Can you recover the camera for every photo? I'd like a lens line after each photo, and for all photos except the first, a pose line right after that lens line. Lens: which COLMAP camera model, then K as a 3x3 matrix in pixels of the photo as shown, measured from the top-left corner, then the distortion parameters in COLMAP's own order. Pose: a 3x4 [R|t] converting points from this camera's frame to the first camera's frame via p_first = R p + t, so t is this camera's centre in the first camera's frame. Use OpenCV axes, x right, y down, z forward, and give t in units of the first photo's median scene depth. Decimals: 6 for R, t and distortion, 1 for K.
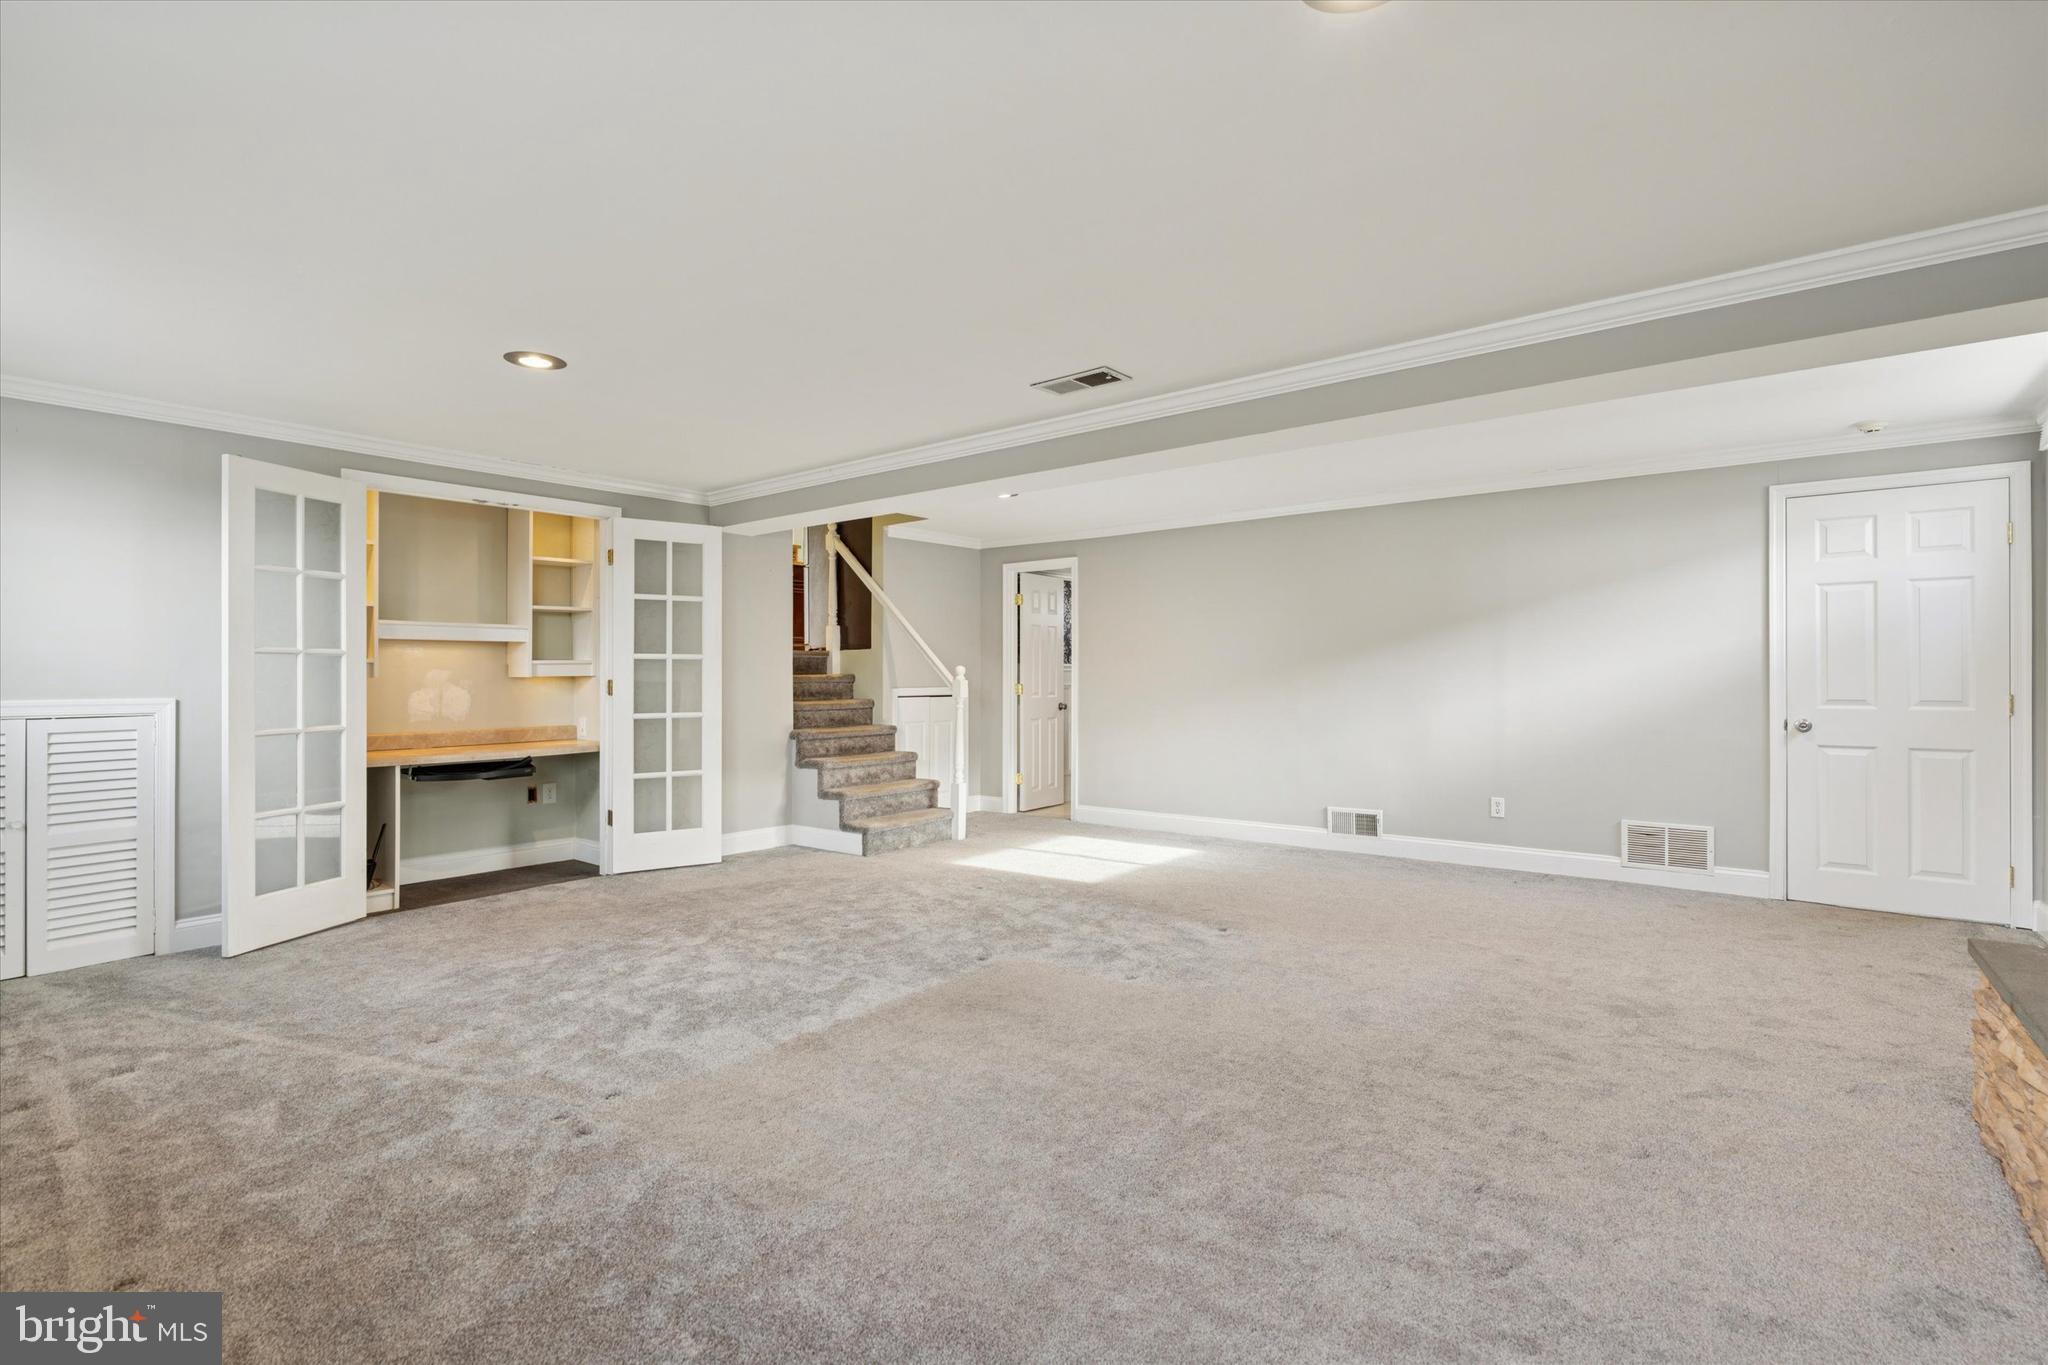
lens RADIAL K [[950.1, 0, 1024.0], [0, 950.1, 682.5], [0, 0, 1]] dist [0.000115, 0.000330]
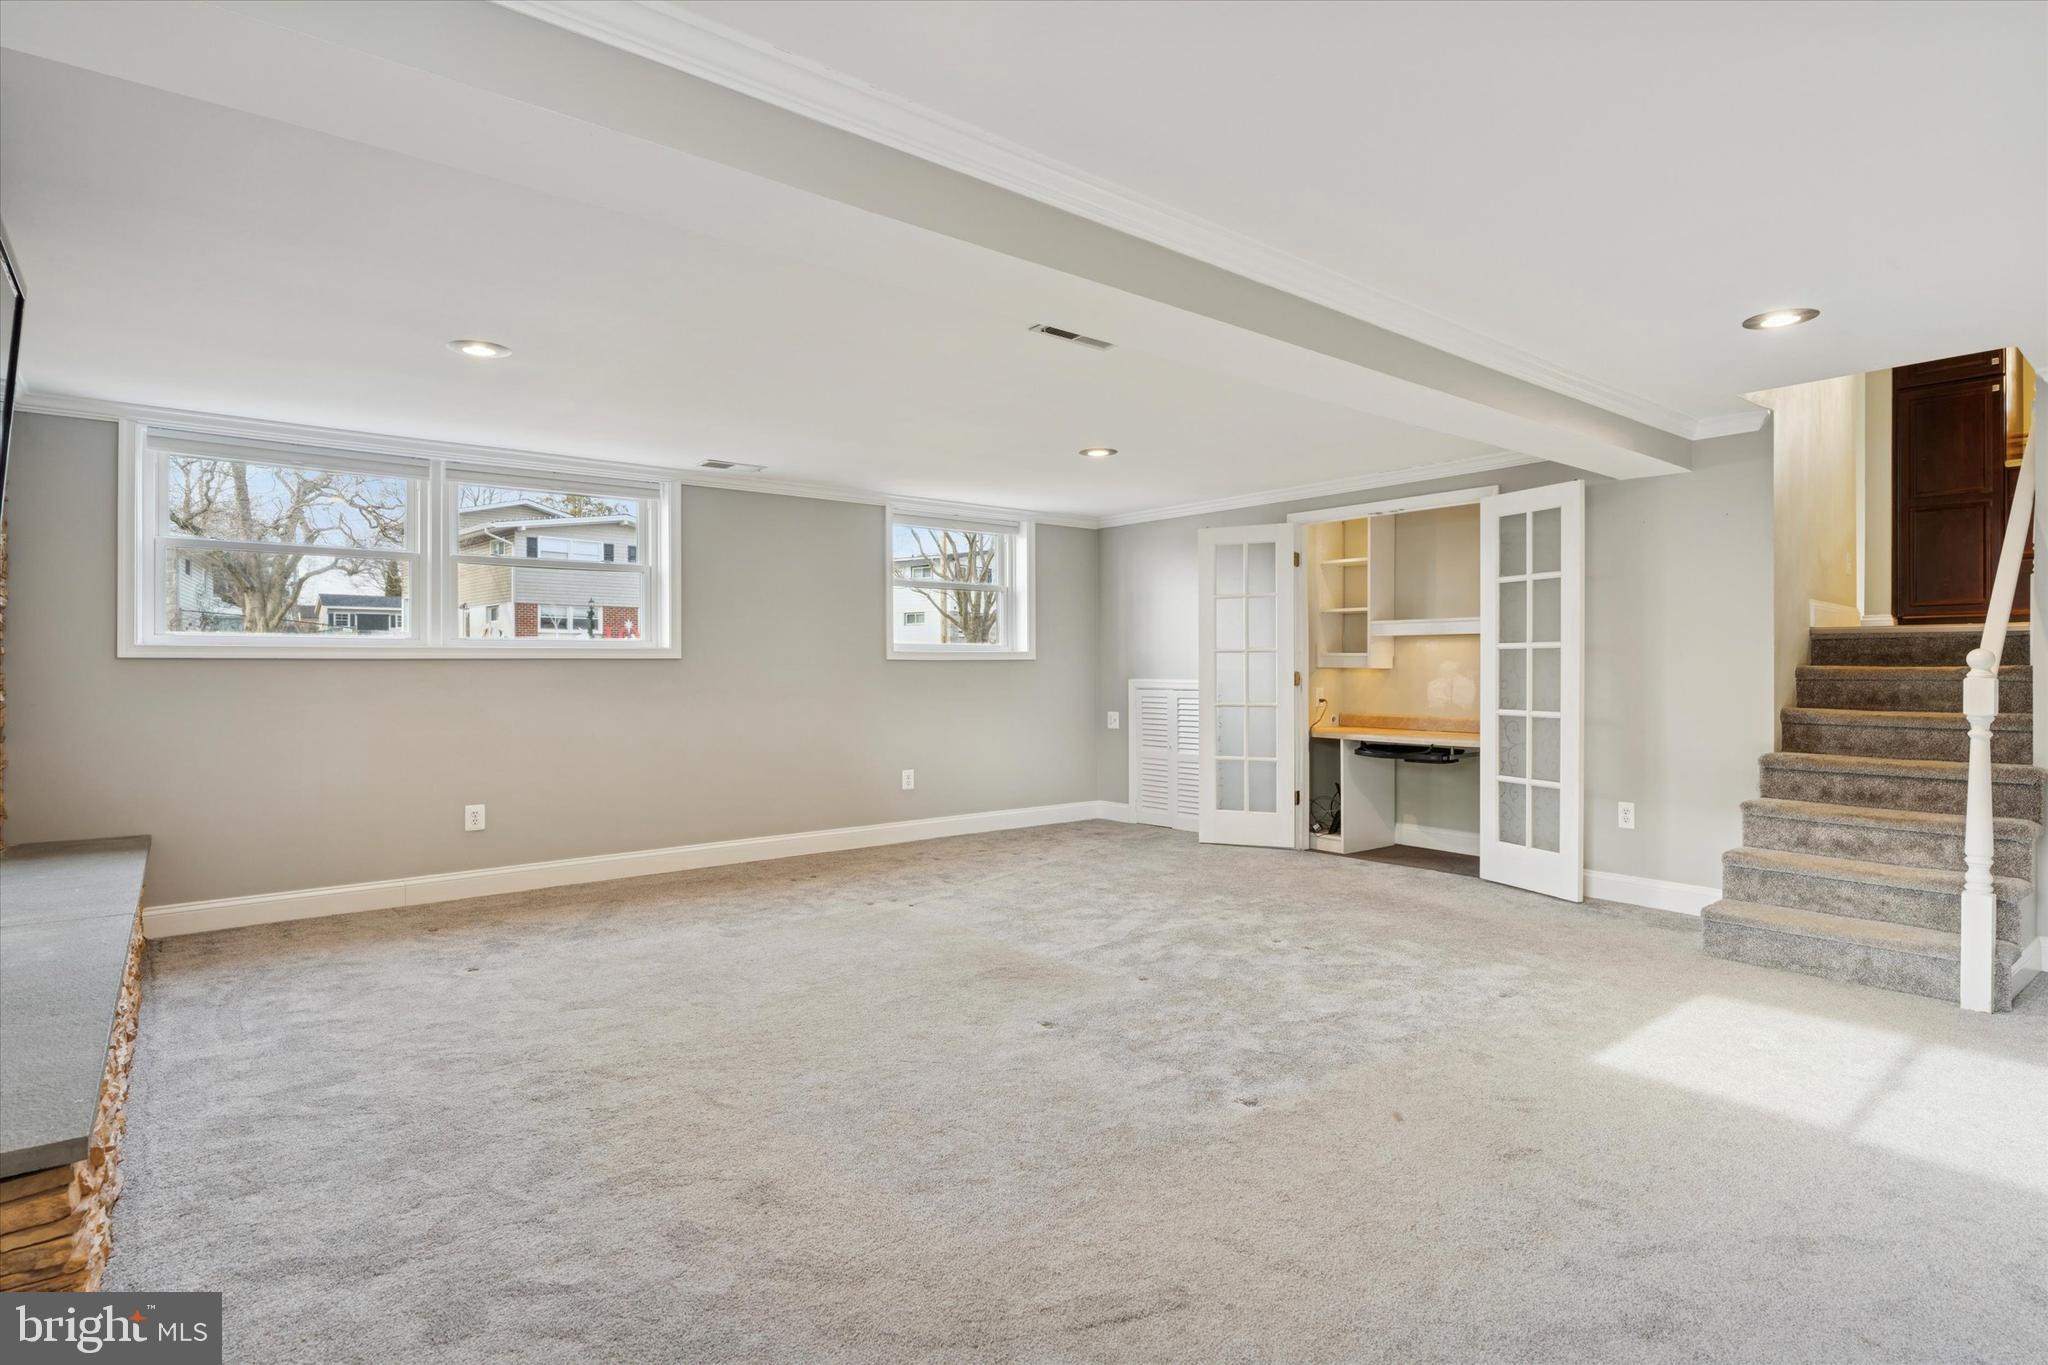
lens RADIAL K [[1062.5, 0, 1024.0], [0, 1062.5, 682.5], [0, 0, 1]] dist [0.002334, 0.000195]
pose [[-0.228182, 0.018913, -0.973435, 0.684381], [-0.004978, 0.999776, 0.020592, -0.011663], [0.973606, 0.009544, -0.228036, 0.792078]]
